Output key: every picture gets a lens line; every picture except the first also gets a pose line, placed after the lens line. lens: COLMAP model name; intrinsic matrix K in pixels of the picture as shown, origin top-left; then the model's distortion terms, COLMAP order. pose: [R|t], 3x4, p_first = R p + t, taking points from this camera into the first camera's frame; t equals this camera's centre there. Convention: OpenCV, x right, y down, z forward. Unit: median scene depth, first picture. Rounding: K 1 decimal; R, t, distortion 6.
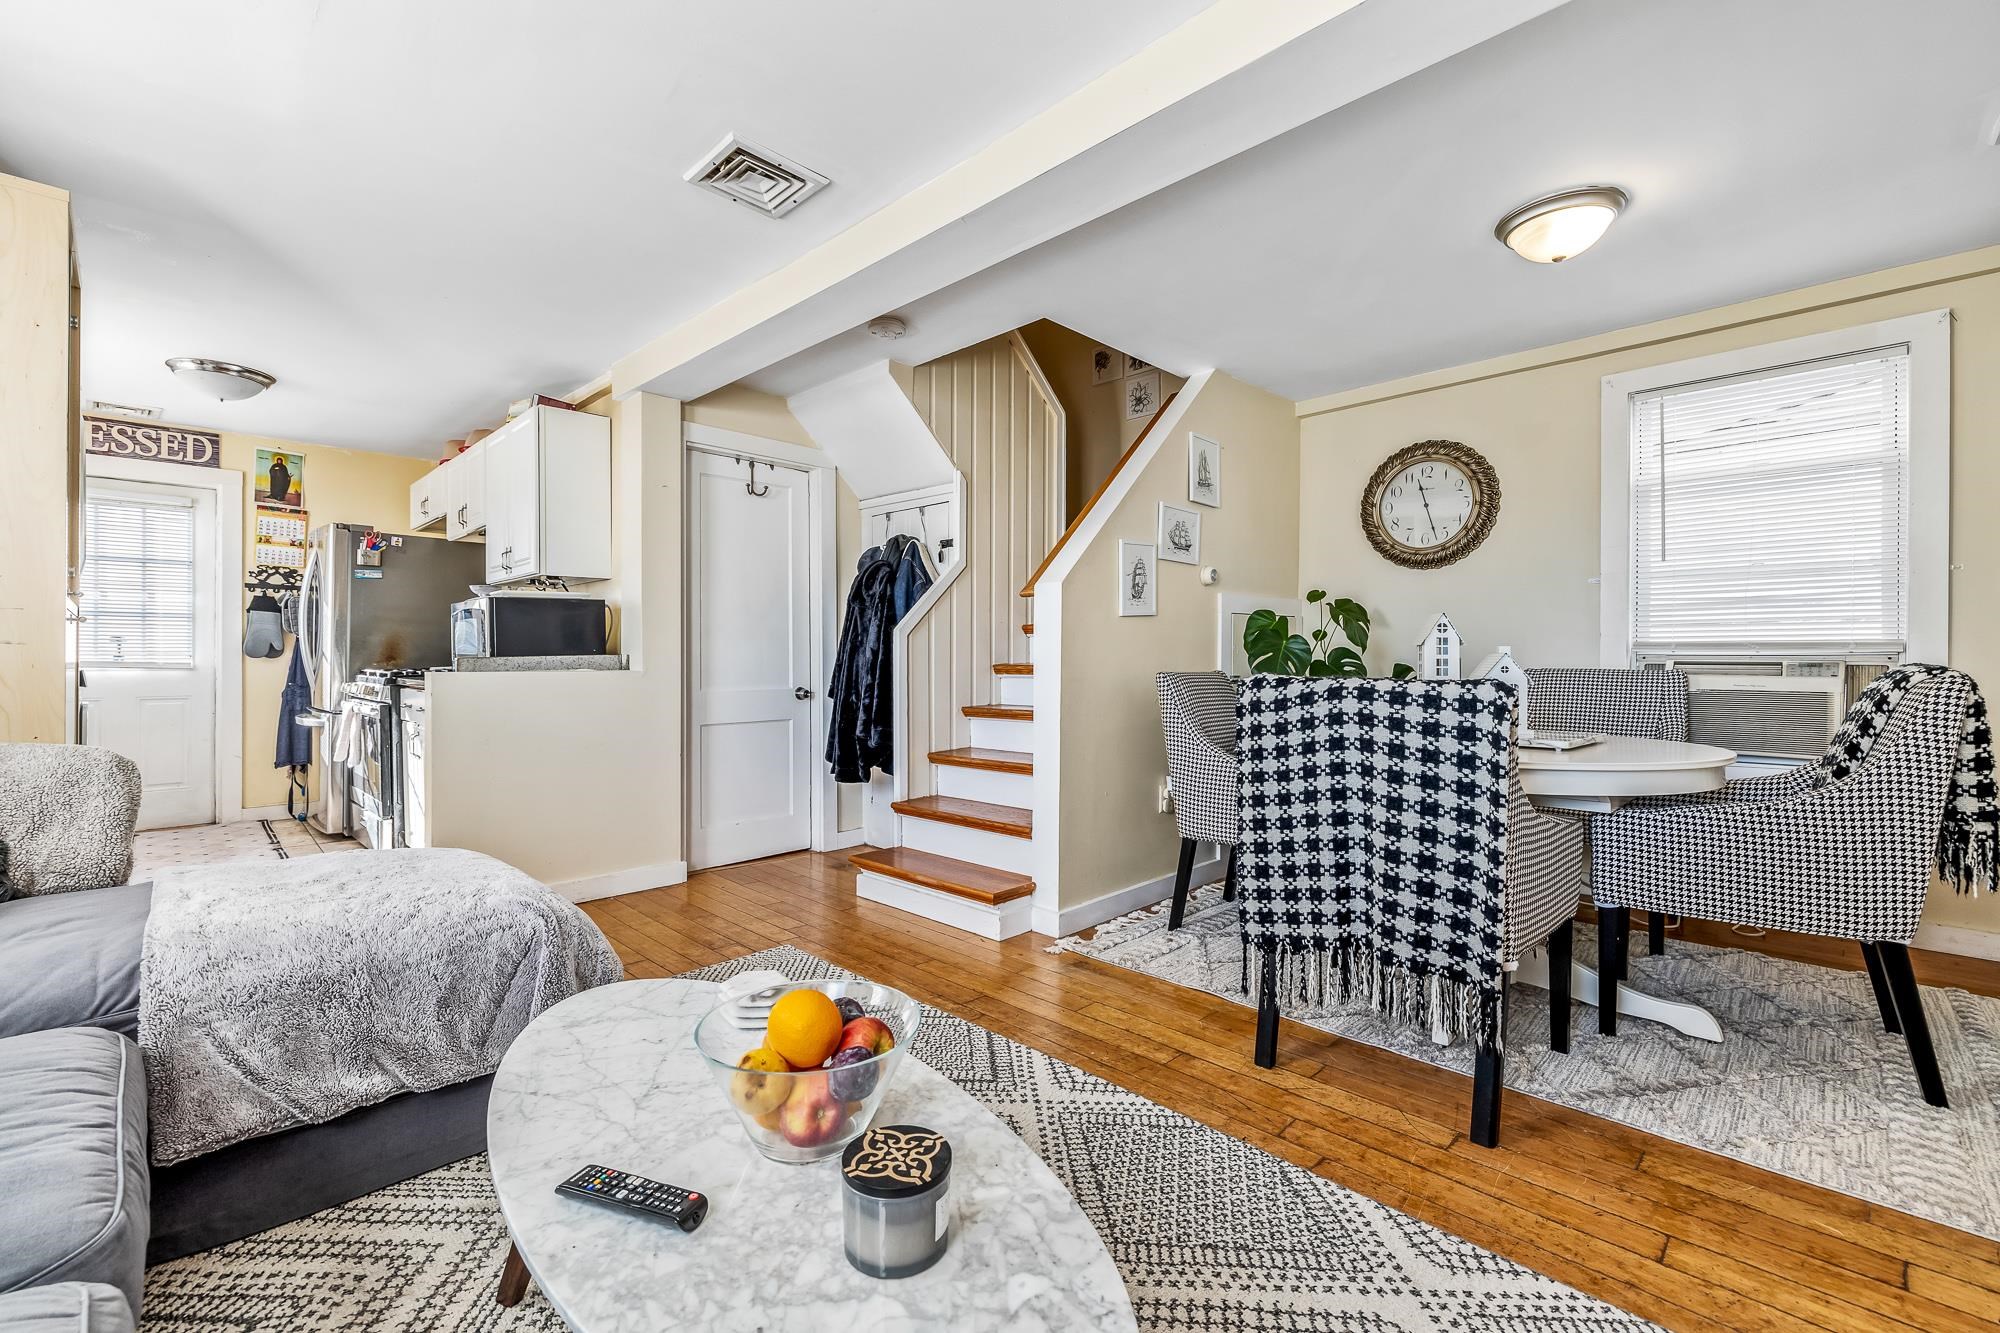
lens RADIAL K [[851.7, 0, 994.3], [0, 851.7, 657.1], [0, 0, 1]] dist [0.000958, 0.000361]
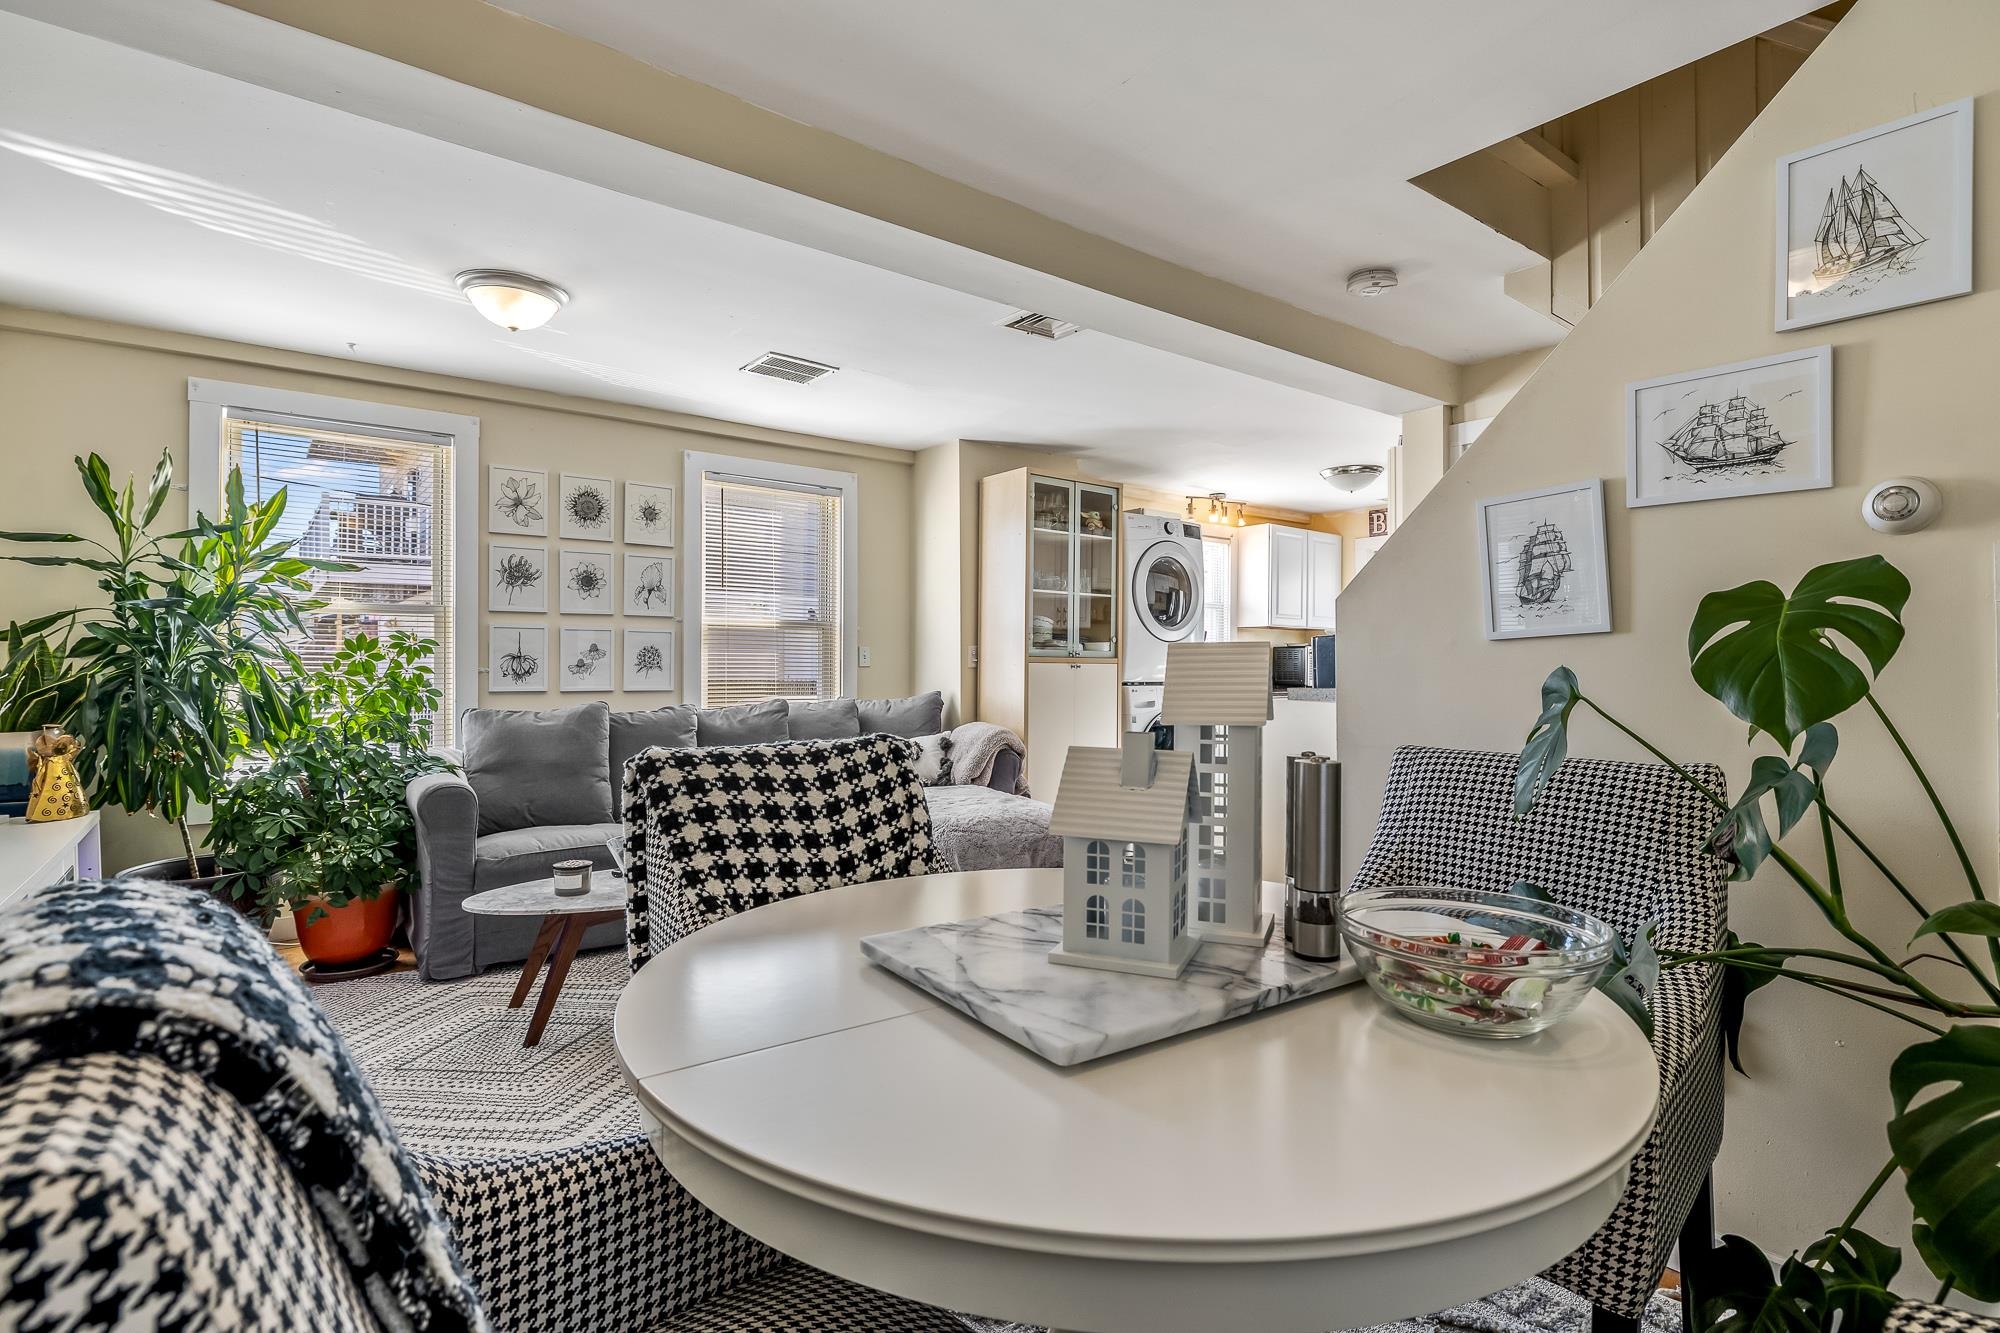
lens RADIAL K [[963.9, 0, 1000.0], [0, 963.9, 666.5], [0, 0, 1]] dist [-0.000624, -0.000058]
pose [[-0.131206, 0.000644, -0.991355, 0.550900], [-0.000359, 1.000000, 0.000697, -0.021448], [0.991355, 0.000447, -0.131206, 0.528568]]
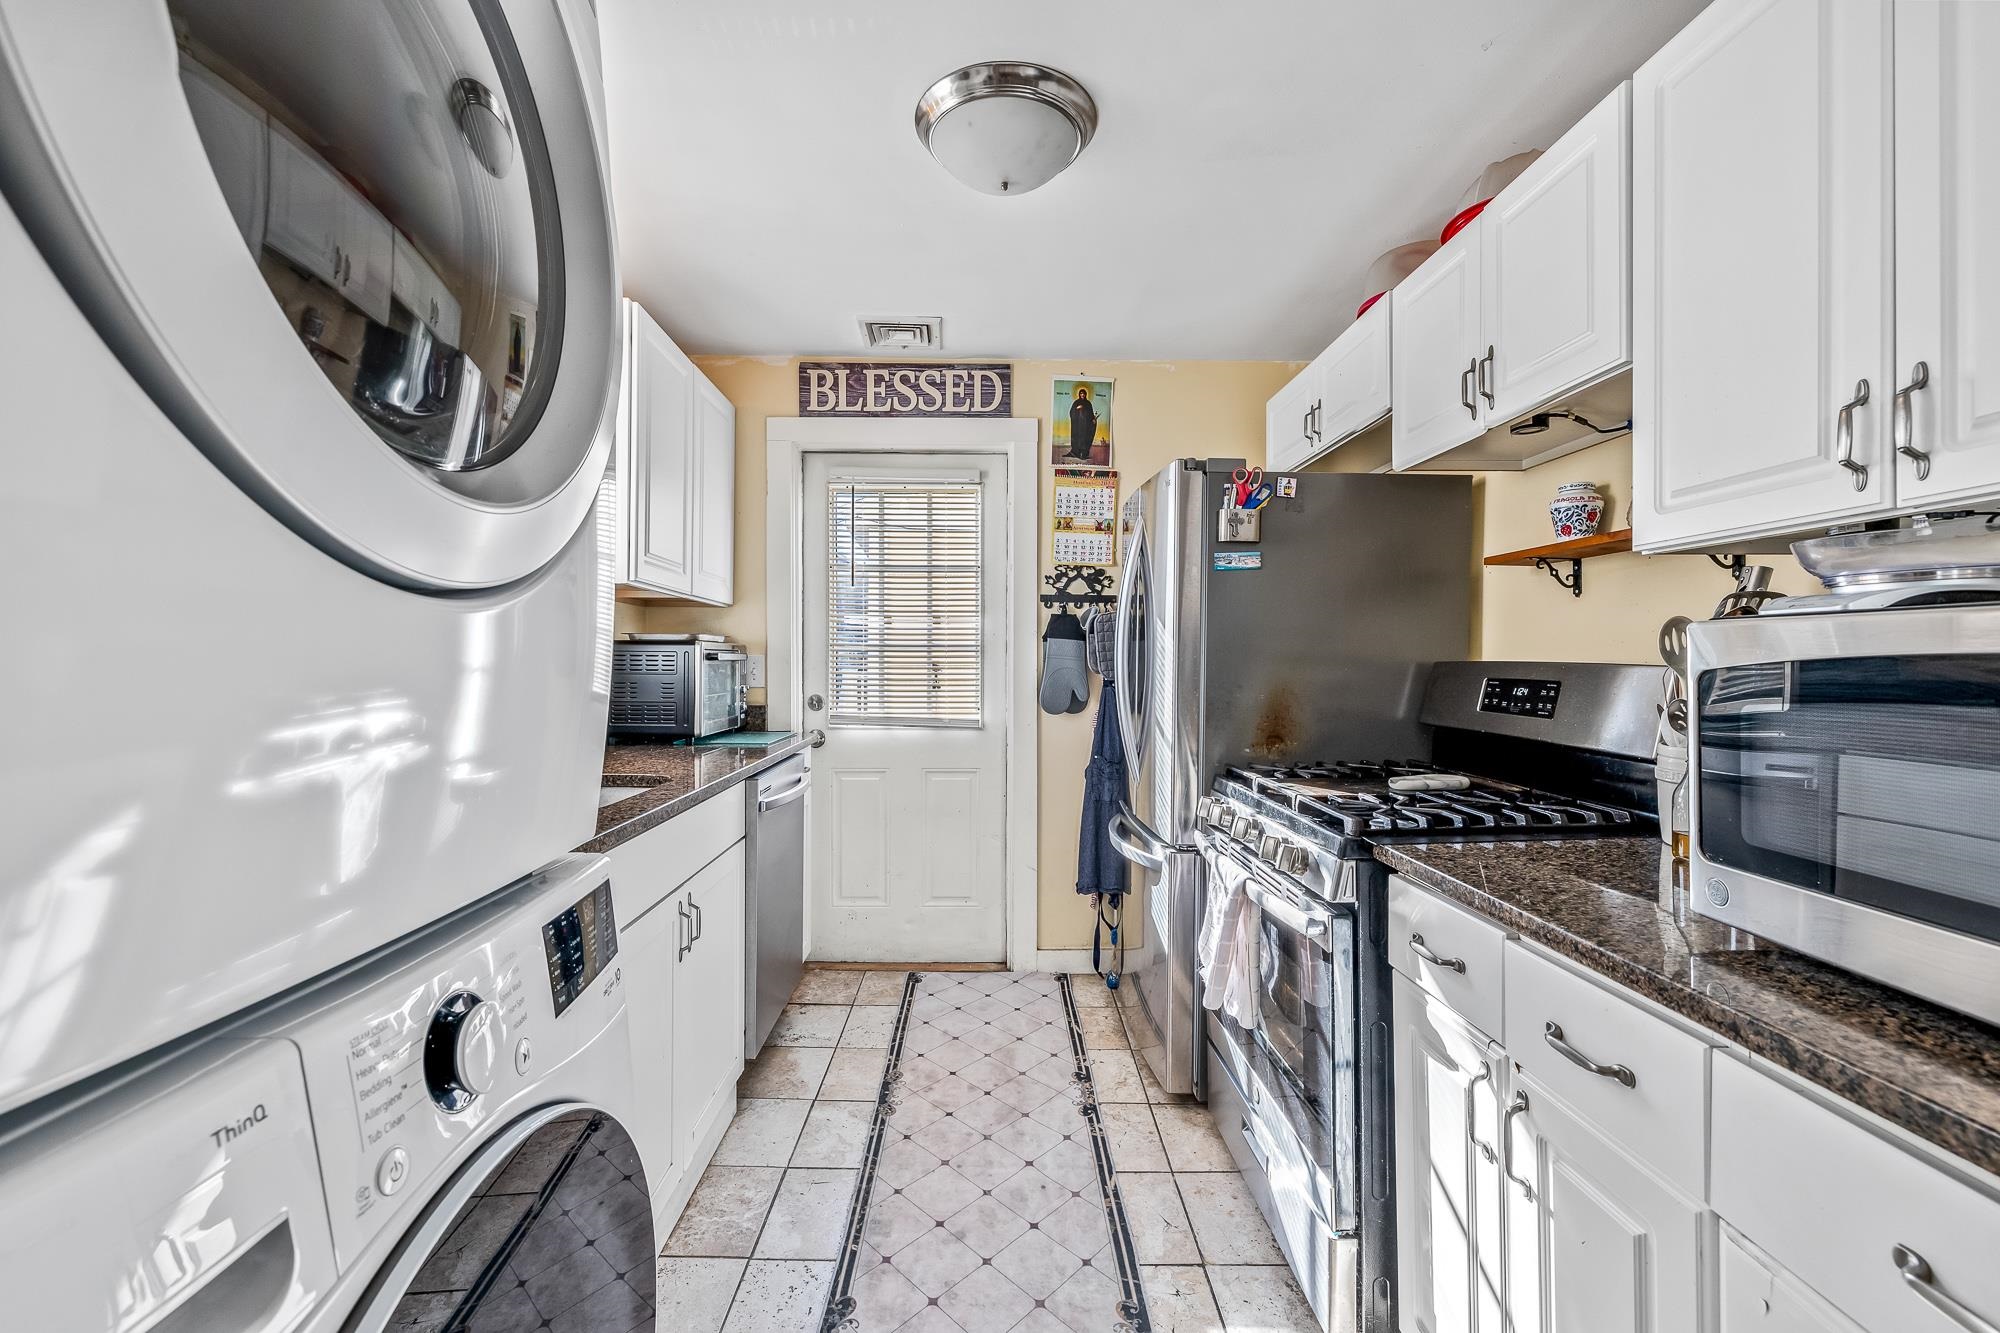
lens RADIAL K [[851.7, 0, 994.3], [0, 851.7, 657.1], [0, 0, 1]] dist [0.000958, 0.000361]
pose [[0.716711, -0.000623, -0.697370, -0.483706], [-0.000949, 0.999998, -0.001868, -0.041169], [0.697369, 0.002001, 0.716709, 0.546741]]
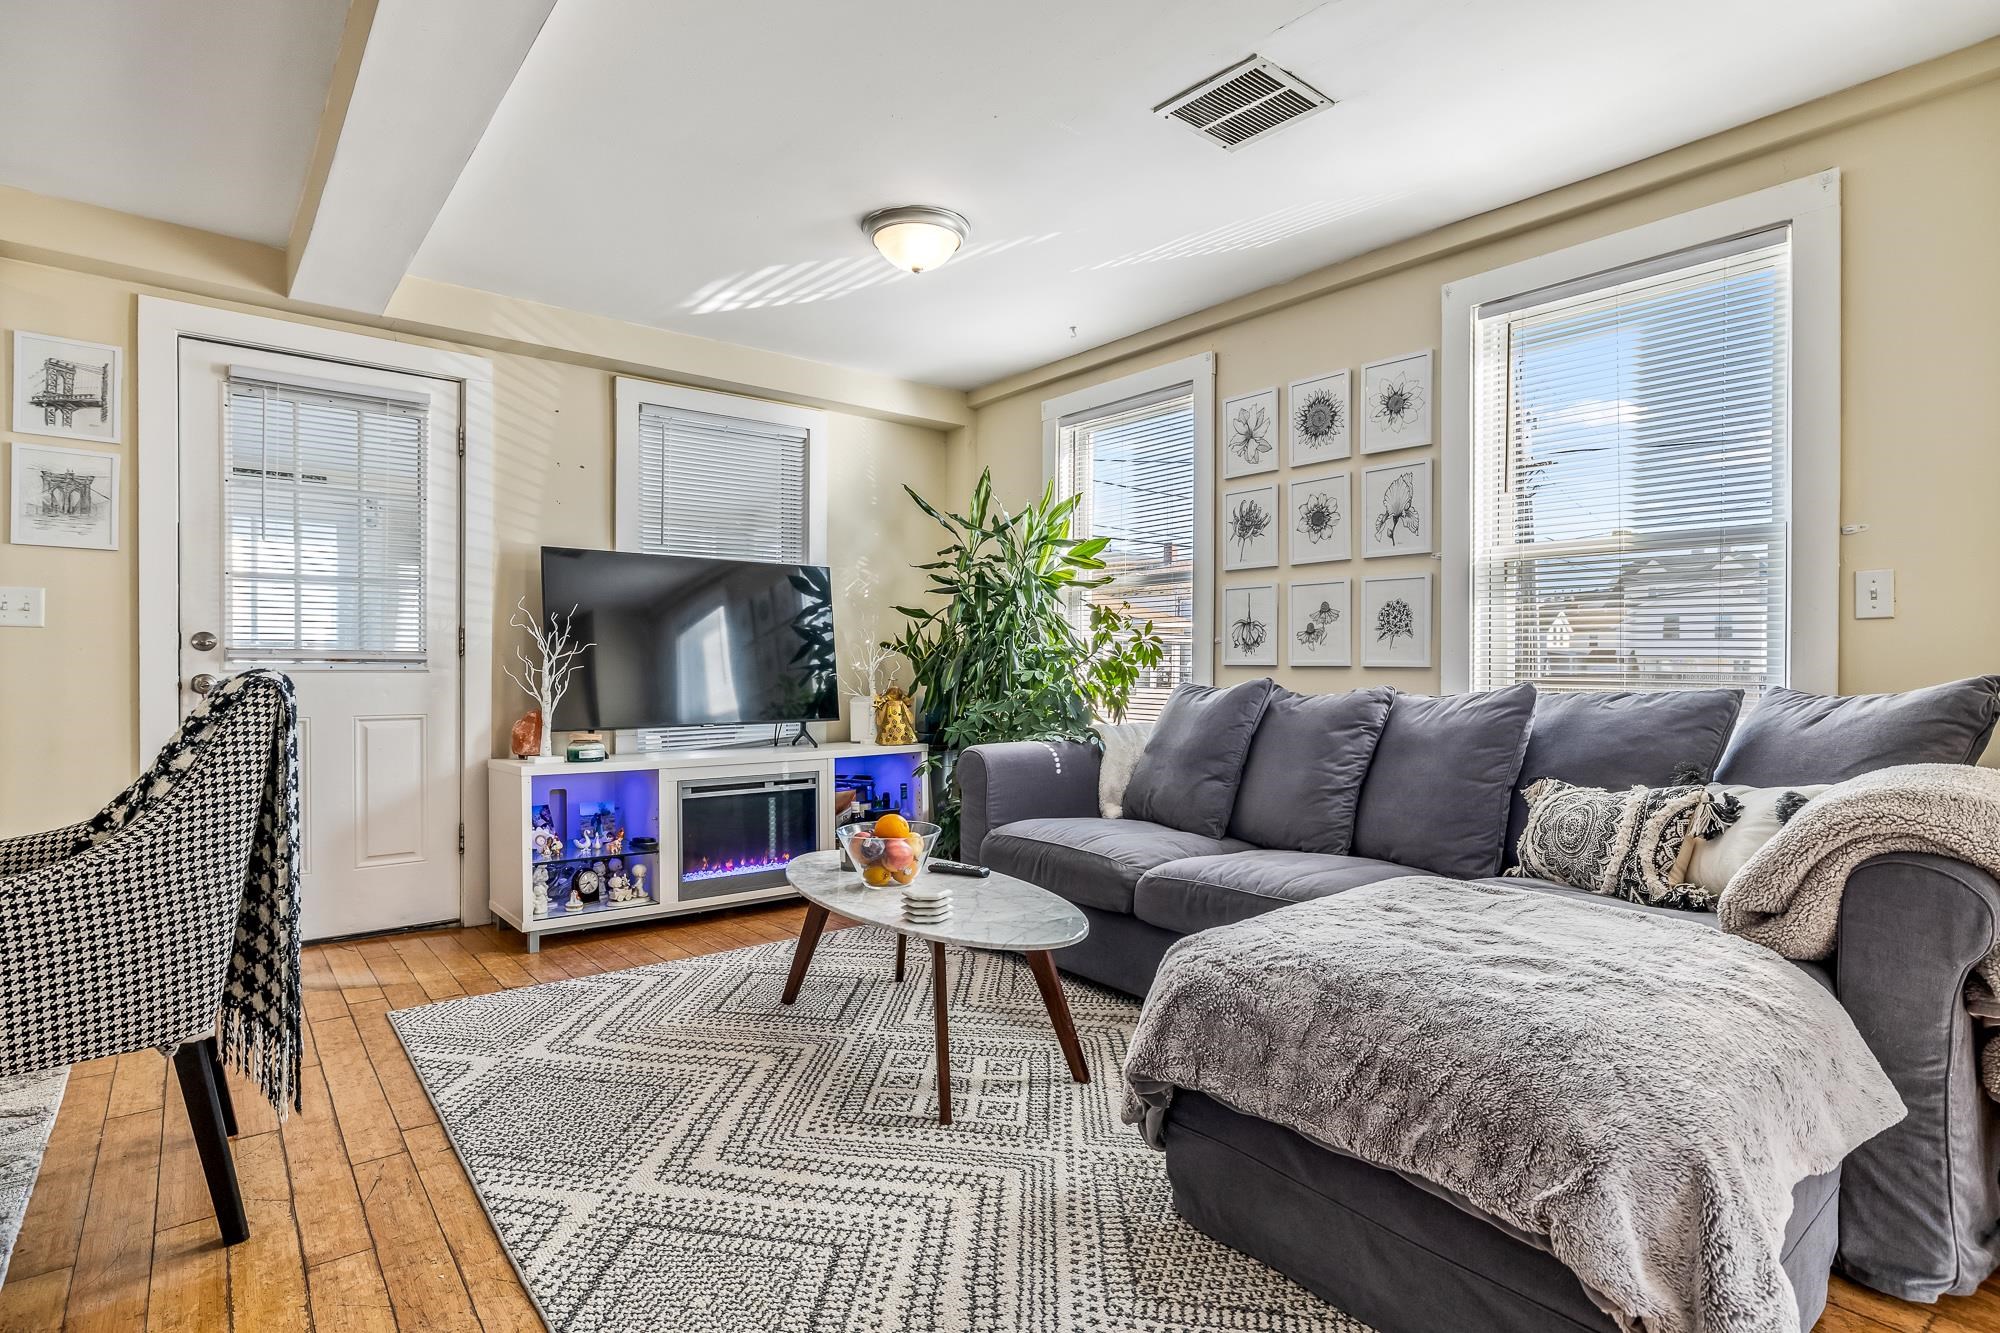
lens RADIAL K [[1002.9, 0, 1005.0], [0, 1002.9, 677.2], [0, 0, 1]] dist [-0.000860, 0.000185]
pose [[-0.994490, -0.006995, 0.104595, -0.165281], [-0.006168, 0.999947, 0.008229, 0.006243], [-0.104648, 0.007538, -0.994481, 0.750255]]
